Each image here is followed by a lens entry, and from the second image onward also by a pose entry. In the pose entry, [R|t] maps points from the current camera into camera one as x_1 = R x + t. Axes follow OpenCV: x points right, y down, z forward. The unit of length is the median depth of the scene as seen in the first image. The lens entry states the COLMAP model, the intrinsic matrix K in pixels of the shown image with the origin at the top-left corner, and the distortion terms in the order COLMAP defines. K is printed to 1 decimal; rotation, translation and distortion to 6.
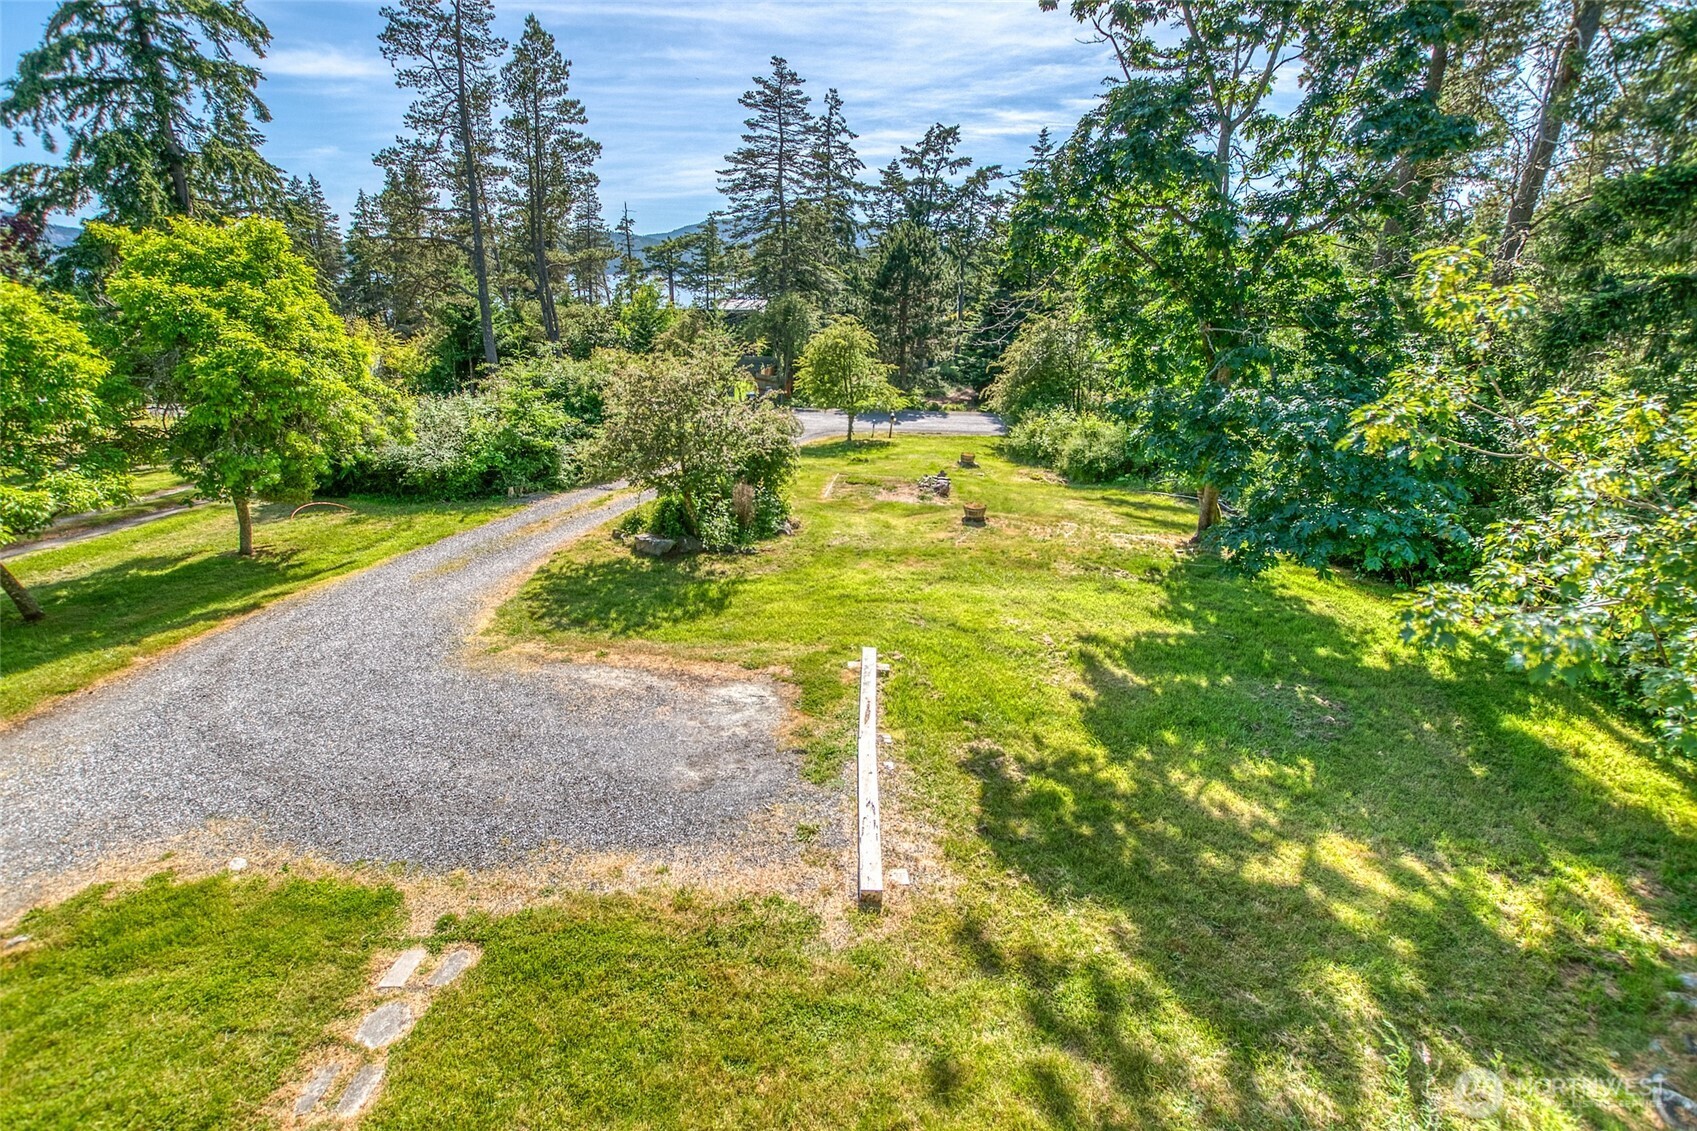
lens RADIAL K [[751.5, 0, 856.4], [0, 751.5, 560.3], [0, 0, 1]] dist [-0.023398, 0.005098]
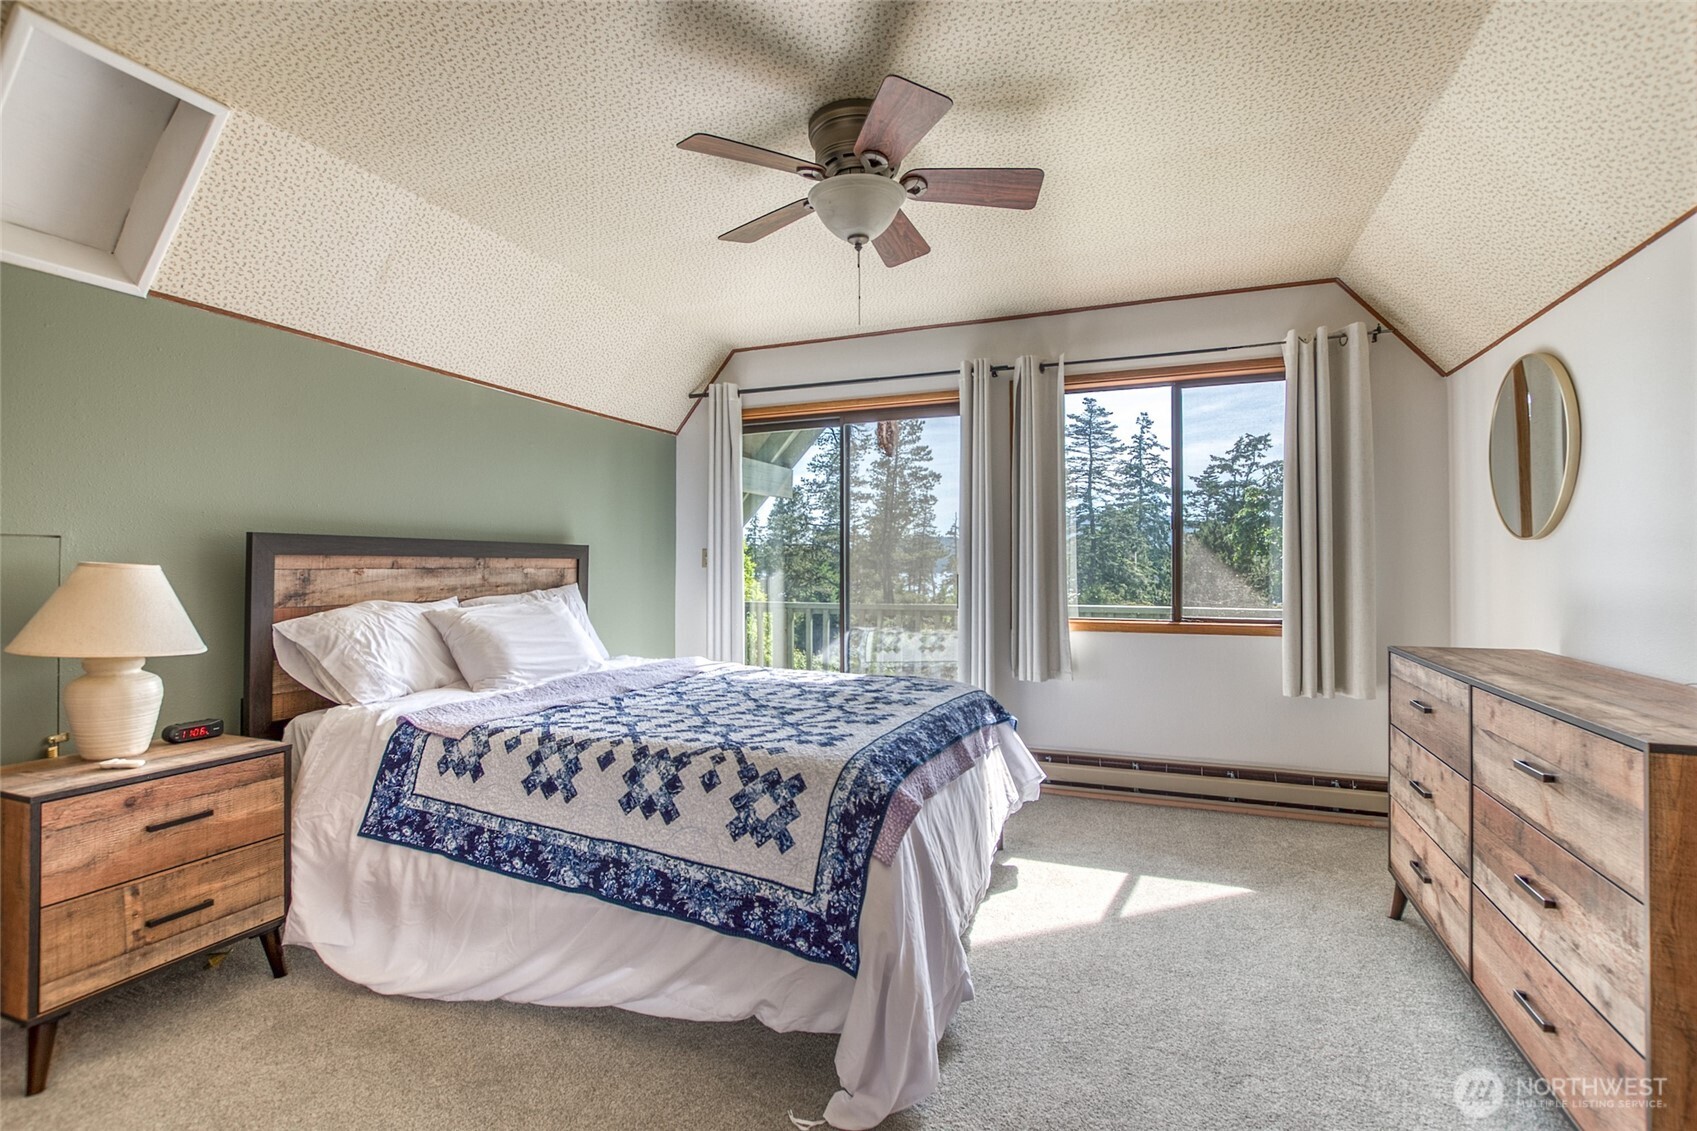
lens RADIAL K [[771.4, 0, 857.8], [0, 771.4, 552.9], [0, 0, 1]] dist [-0.041570, 0.014470]
pose [[0.920680, -0.021241, -0.389740, 0.053795], [-0.128595, 0.926262, -0.354262, 0.075697], [0.368527, 0.376280, 0.850059, -0.176565]]
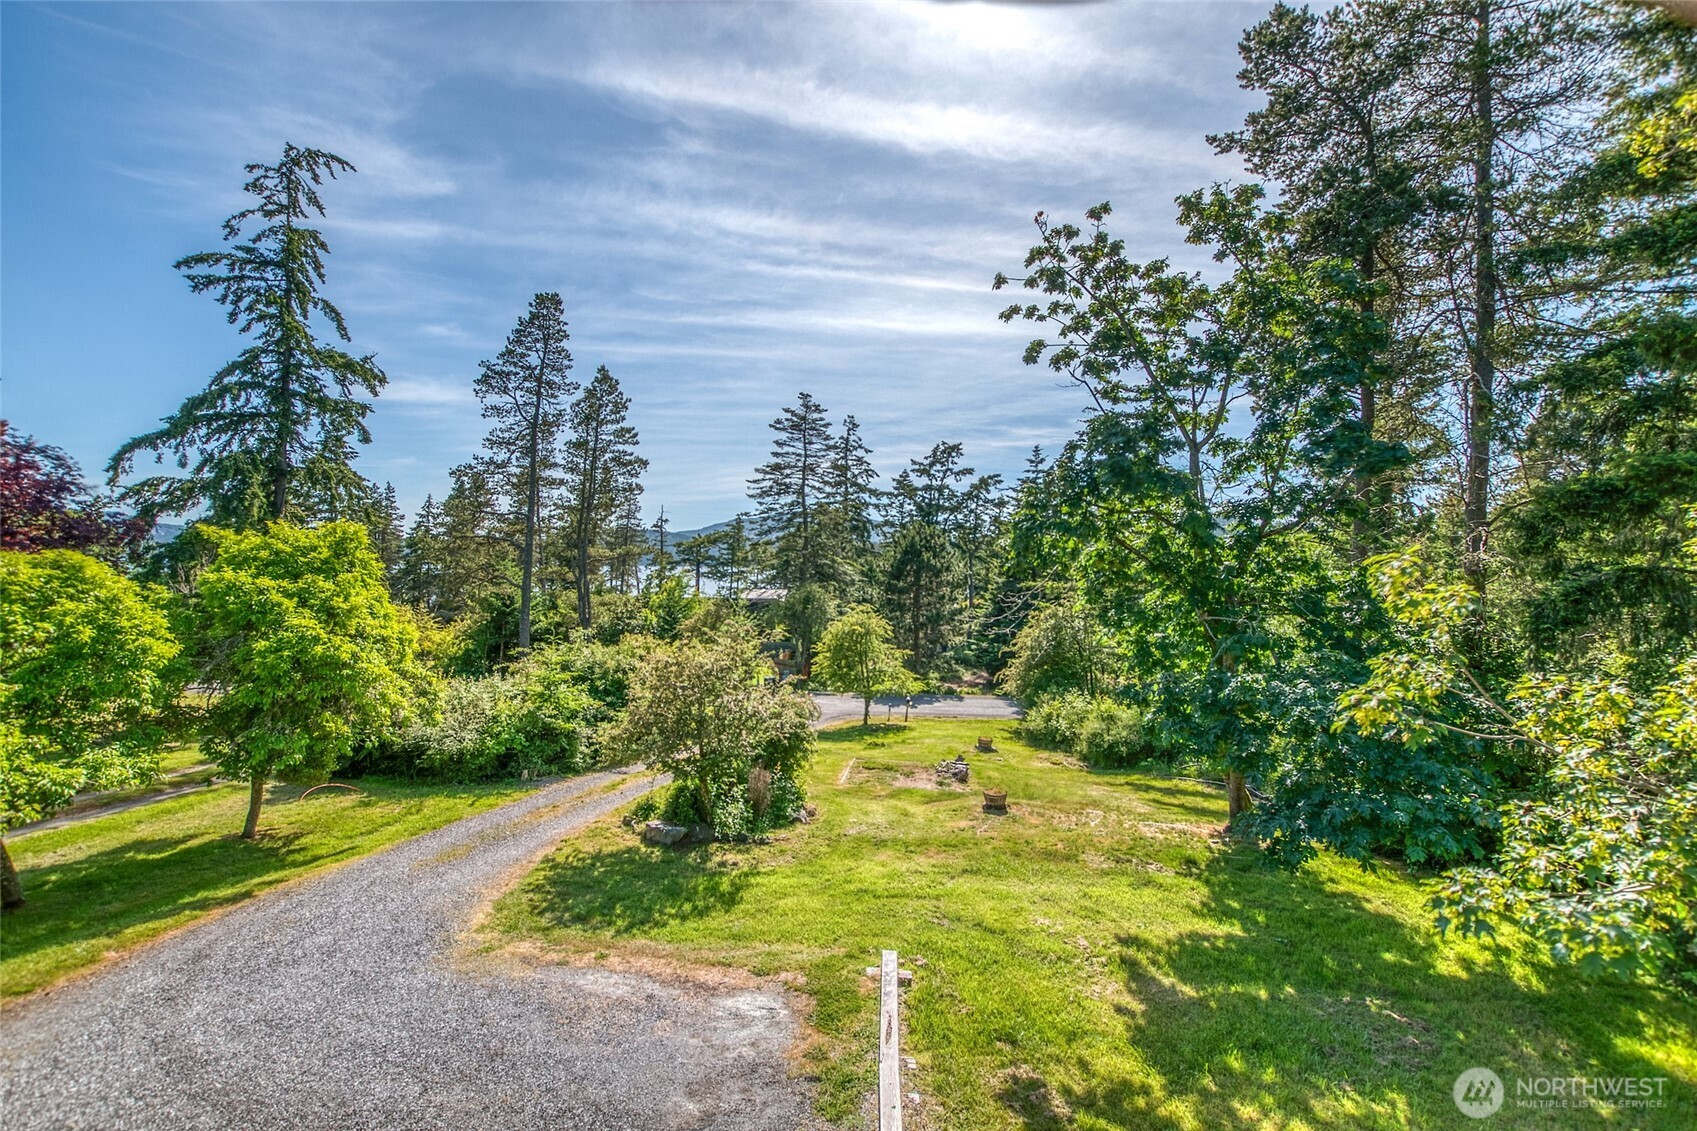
lens RADIAL K [[753.6, 0, 854.9], [0, 753.6, 554.5], [0, 0, 1]] dist [-0.025422, 0.006324]
pose [[0.999763, -0.003571, -0.021455, -0.001865], [-0.004625, 0.928964, -0.370141, 0.001951], [0.021253, 0.370152, 0.928728, -0.017201]]
